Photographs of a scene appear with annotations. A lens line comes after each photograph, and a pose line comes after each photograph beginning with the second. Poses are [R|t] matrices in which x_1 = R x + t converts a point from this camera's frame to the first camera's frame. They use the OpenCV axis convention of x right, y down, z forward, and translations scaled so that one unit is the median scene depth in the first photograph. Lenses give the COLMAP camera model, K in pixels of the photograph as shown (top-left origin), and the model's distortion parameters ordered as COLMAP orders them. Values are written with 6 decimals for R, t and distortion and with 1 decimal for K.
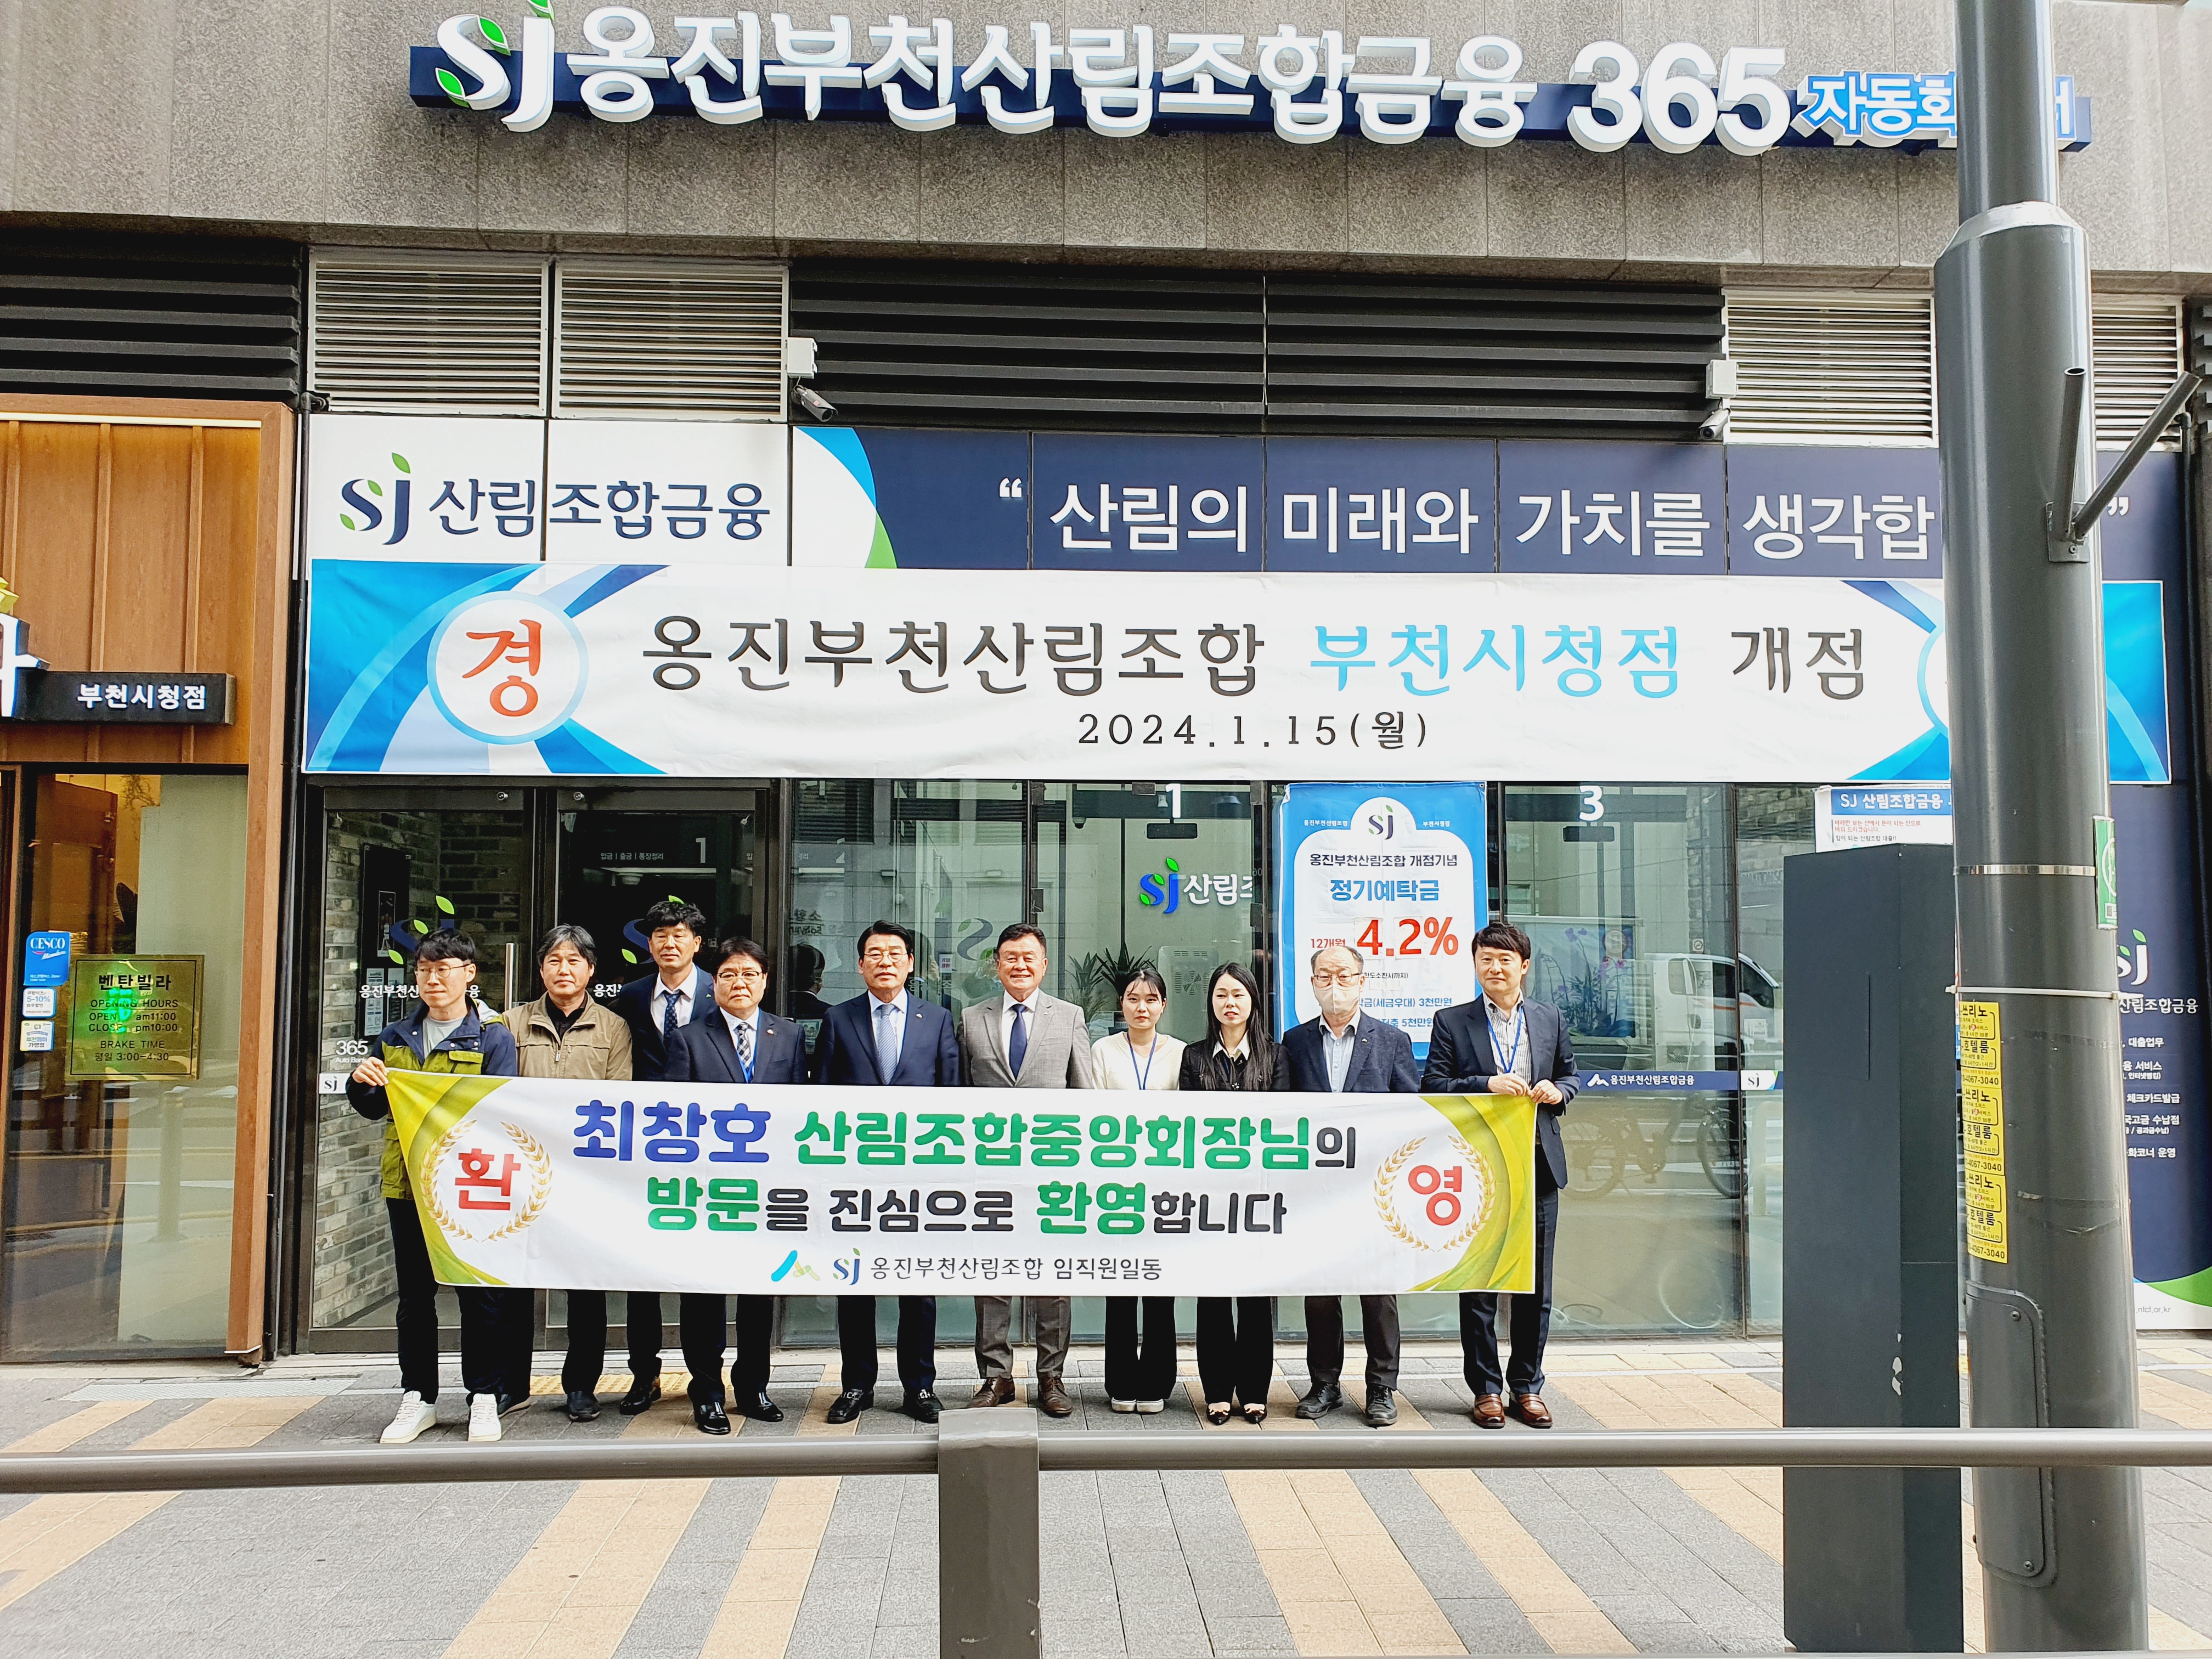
lens RADIAL K [[1682.4, 0, 1087.5], [0, 1682.4, 829.5], [0, 0, 1]] dist [-0.050107, 0.000388]
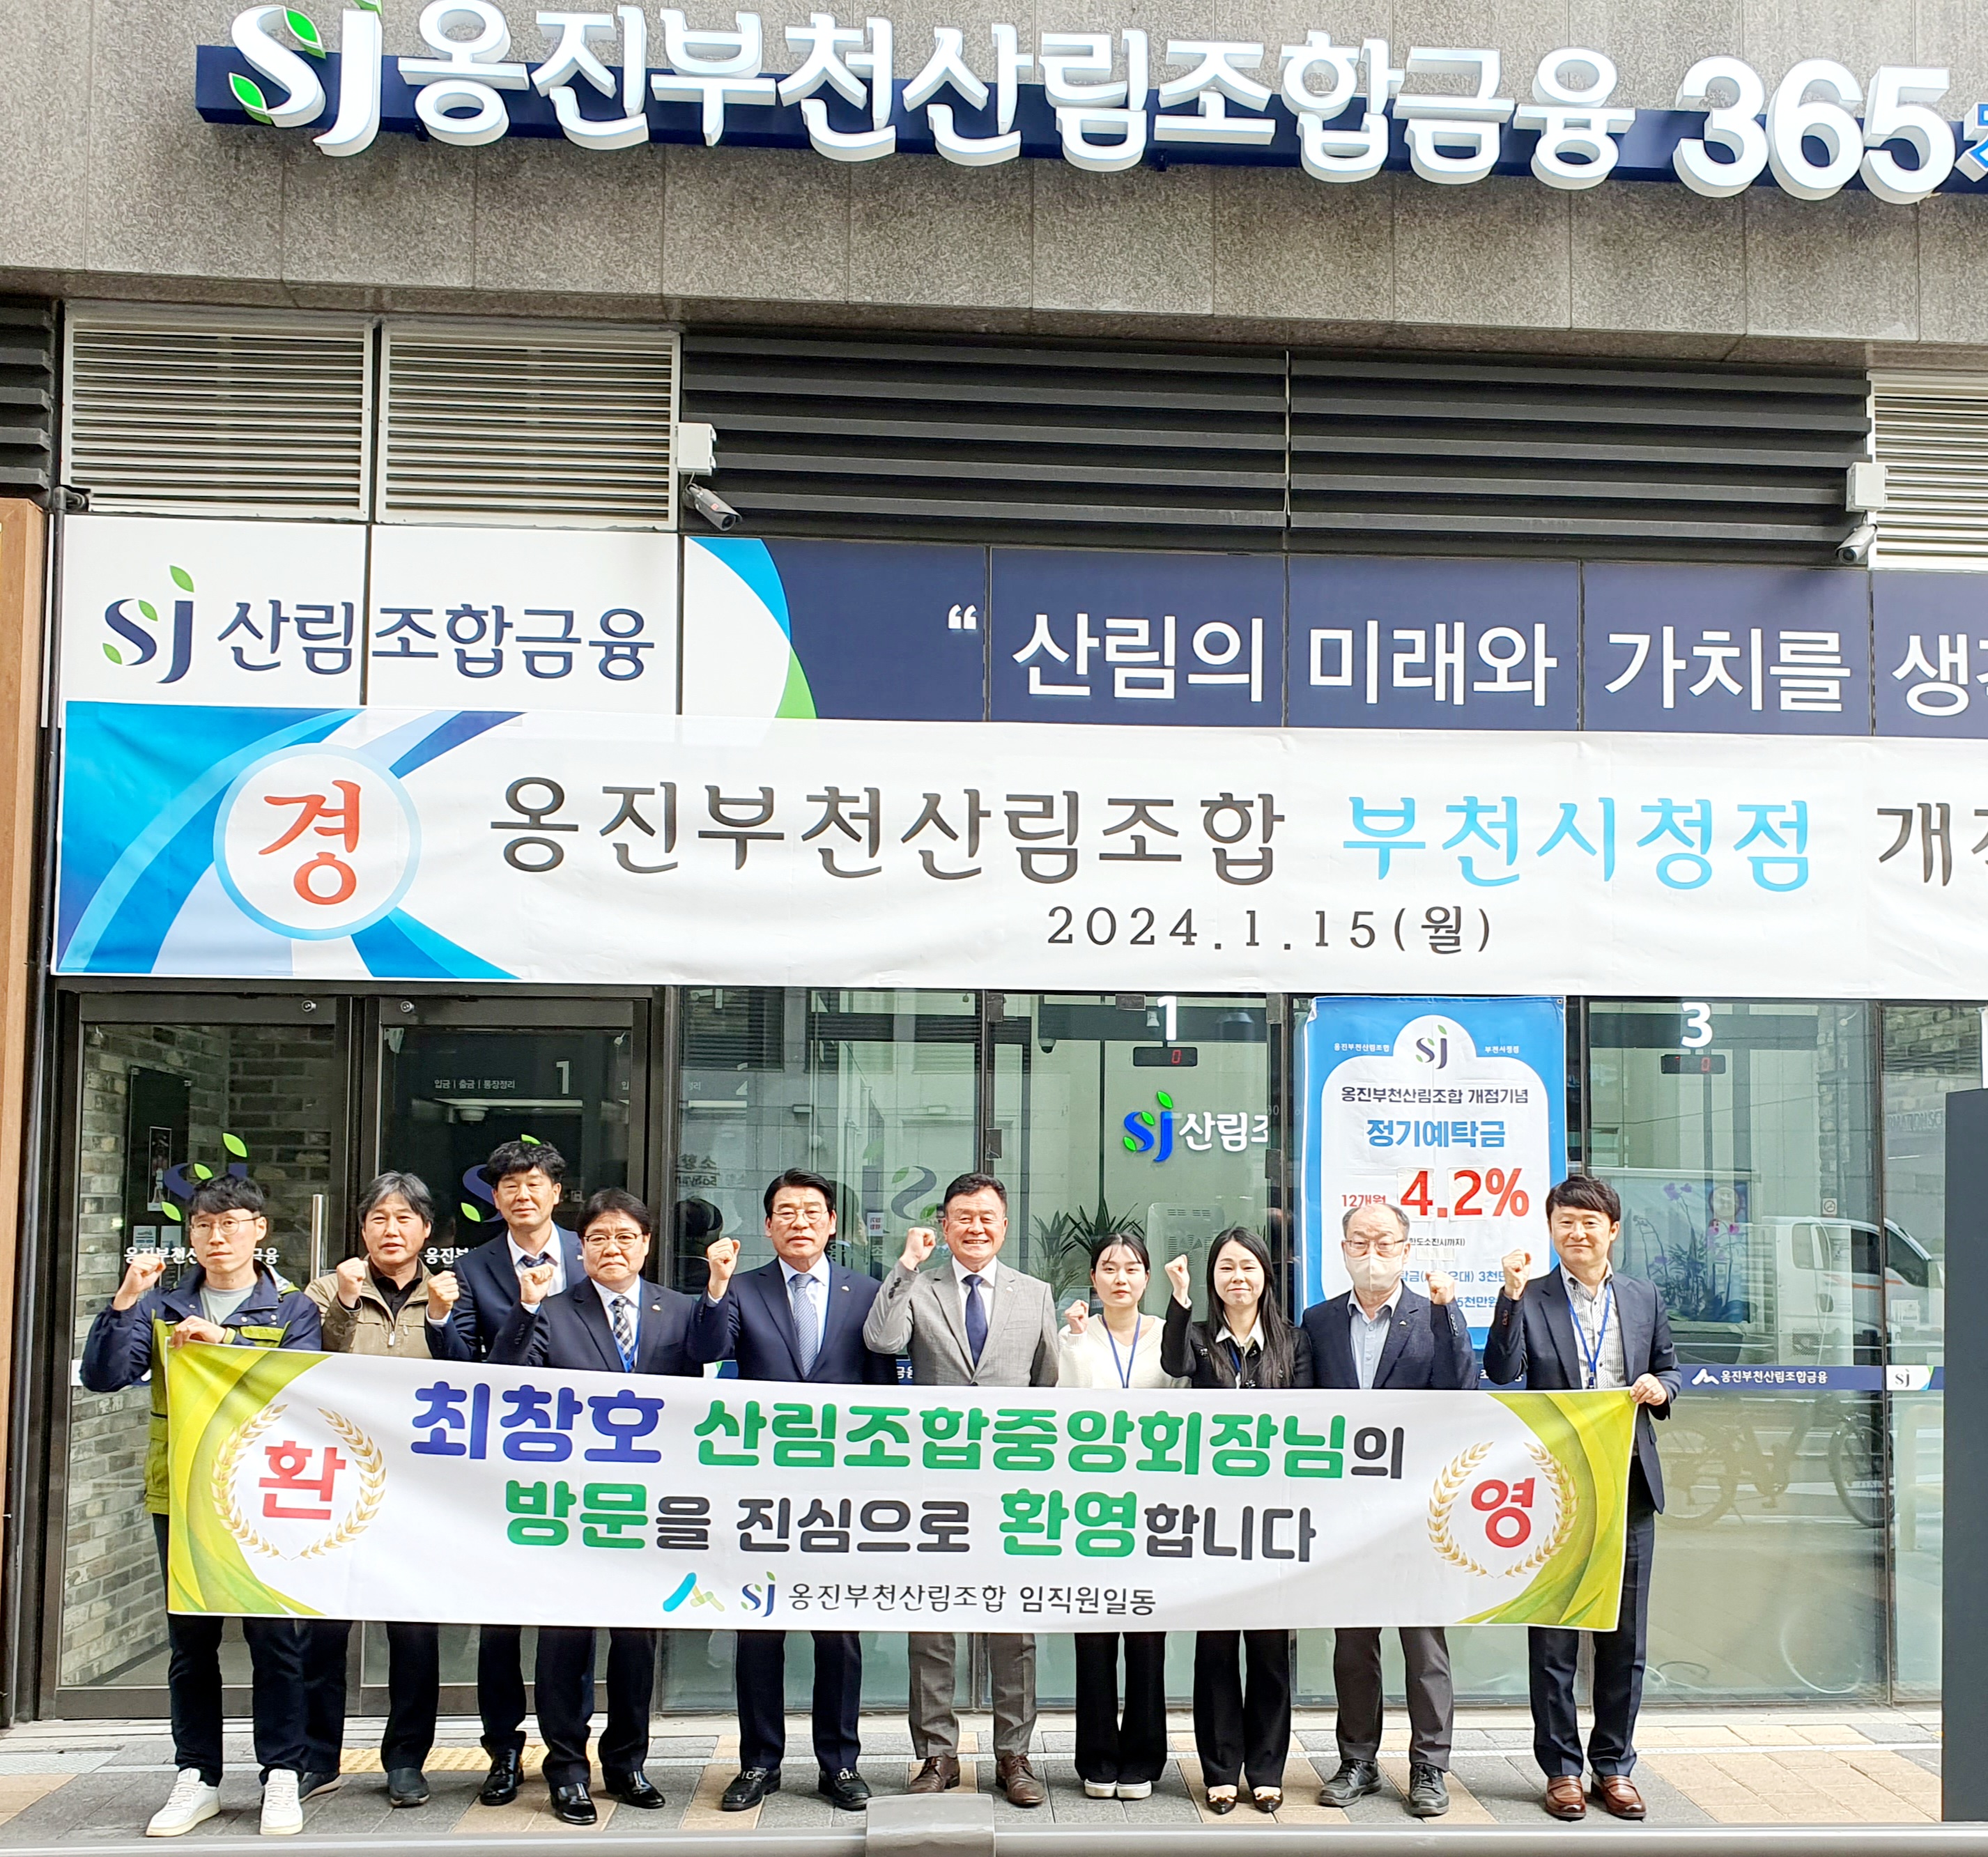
lens RADIAL K [[1733.4, 0, 989.8], [0, 1733.4, 924.5], [0, 0, 1]] dist [0.013131, 0.014383]
pose [[0.999241, 0.005231, -0.038597, -0.000968], [-0.007841, 0.997669, -0.067786, -0.005193], [0.038152, 0.068037, 0.996953, 0.188435]]
